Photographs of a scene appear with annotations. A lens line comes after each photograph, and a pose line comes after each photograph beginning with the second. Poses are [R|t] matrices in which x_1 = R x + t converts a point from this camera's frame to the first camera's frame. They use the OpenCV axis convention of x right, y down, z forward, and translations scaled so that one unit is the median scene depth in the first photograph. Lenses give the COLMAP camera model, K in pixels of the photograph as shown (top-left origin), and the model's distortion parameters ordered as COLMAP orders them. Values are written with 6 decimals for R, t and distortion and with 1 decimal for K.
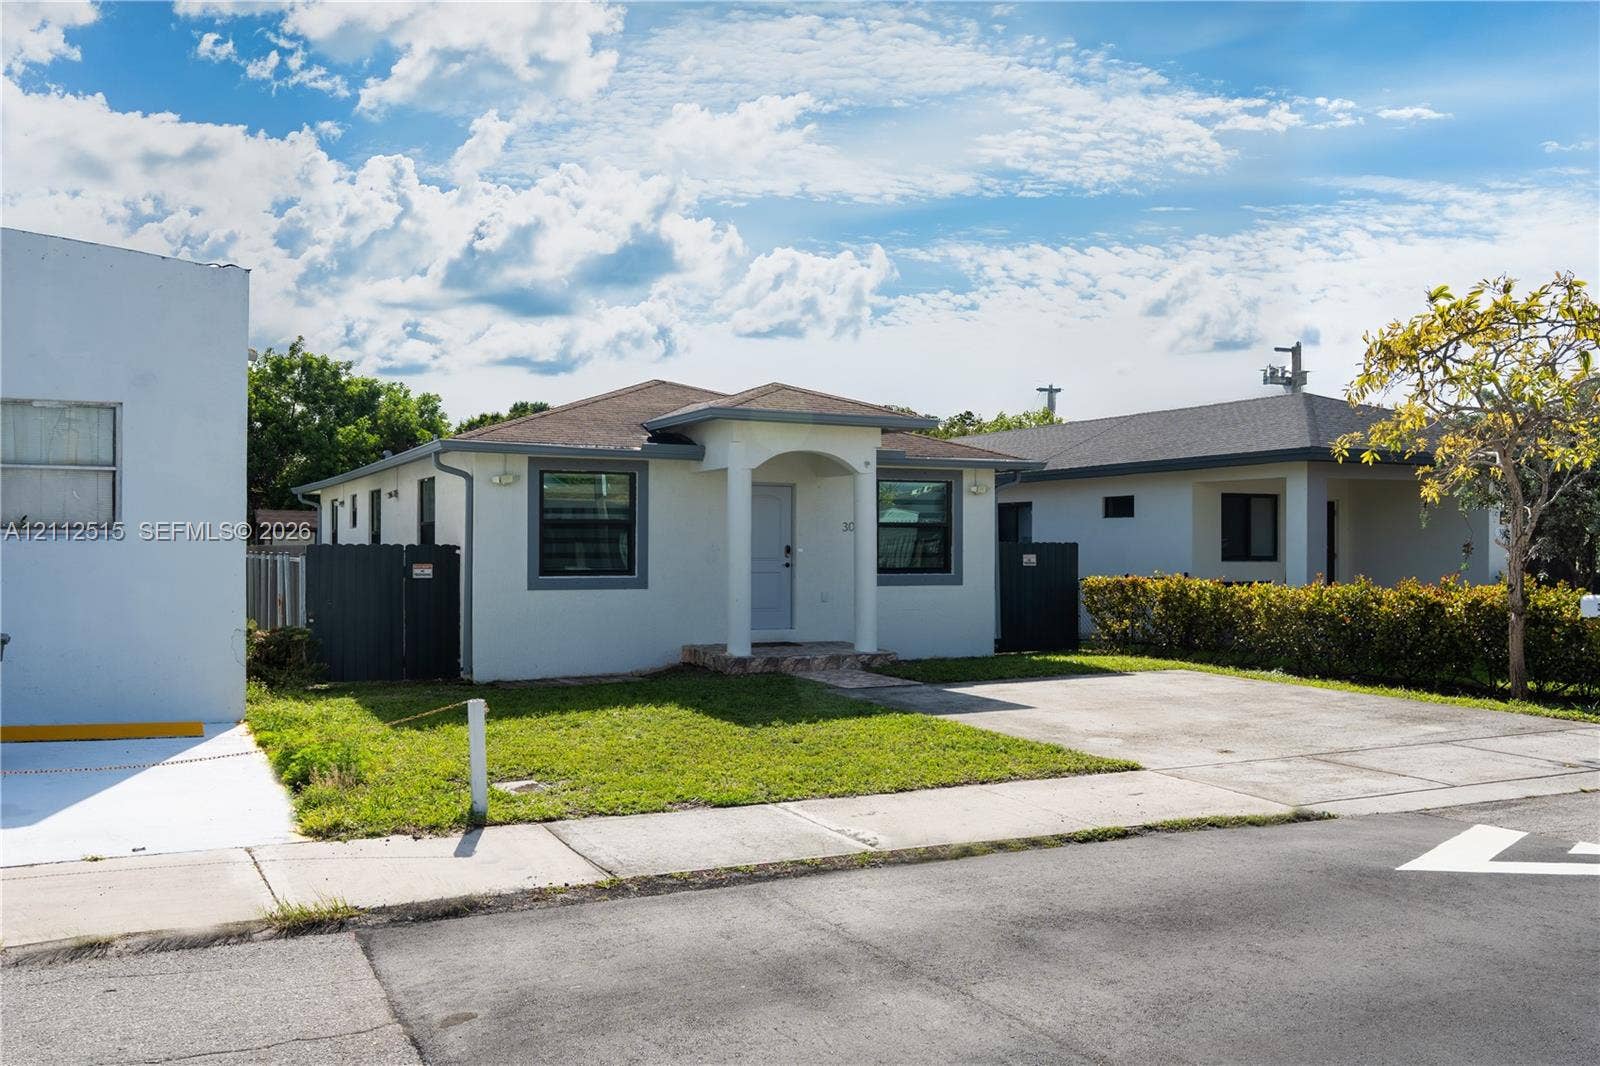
lens RADIAL K [[1311.7, 0, 800.0], [0, 1311.7, 533.0], [0, 0, 1]] dist [-0.000740, 0.000838]
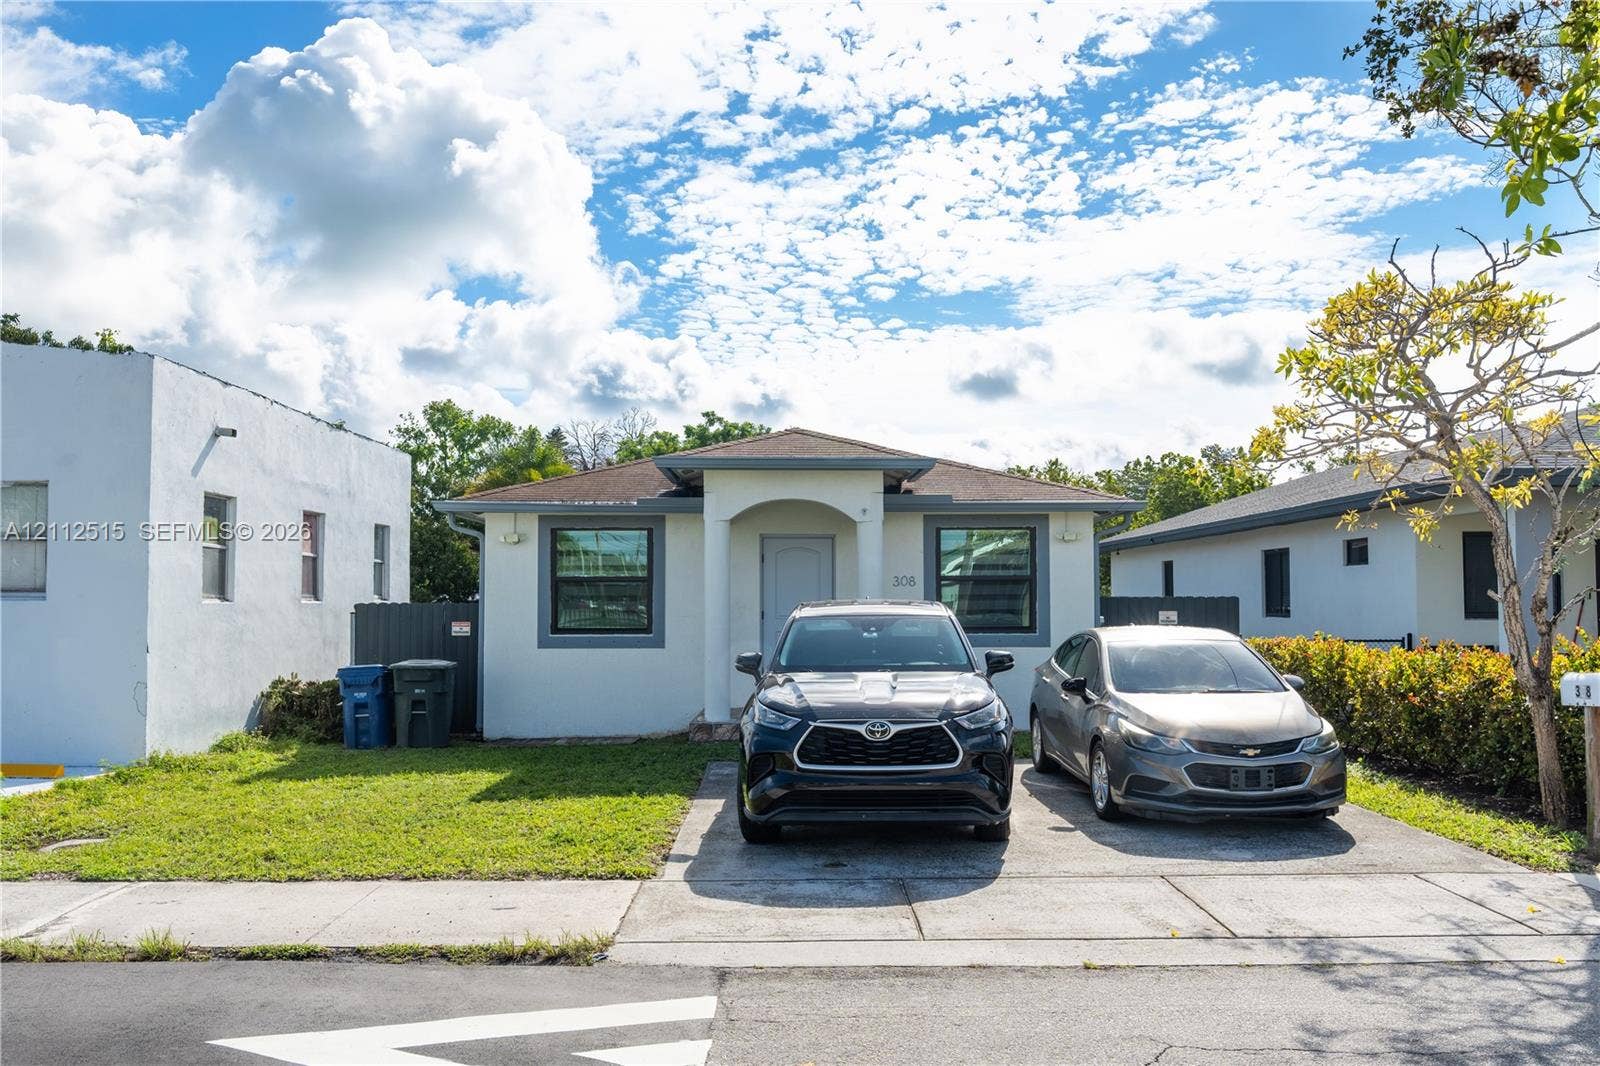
lens RADIAL K [[1311.7, 0, 800.0], [0, 1311.7, 533.0], [0, 0, 1]] dist [-0.000740, 0.000838]
pose [[0.907831, -0.027184, -0.418453, 0.384668], [0.008833, 0.998915, -0.045729, 0.003078], [0.419242, 0.037818, 0.907086, 0.167045]]
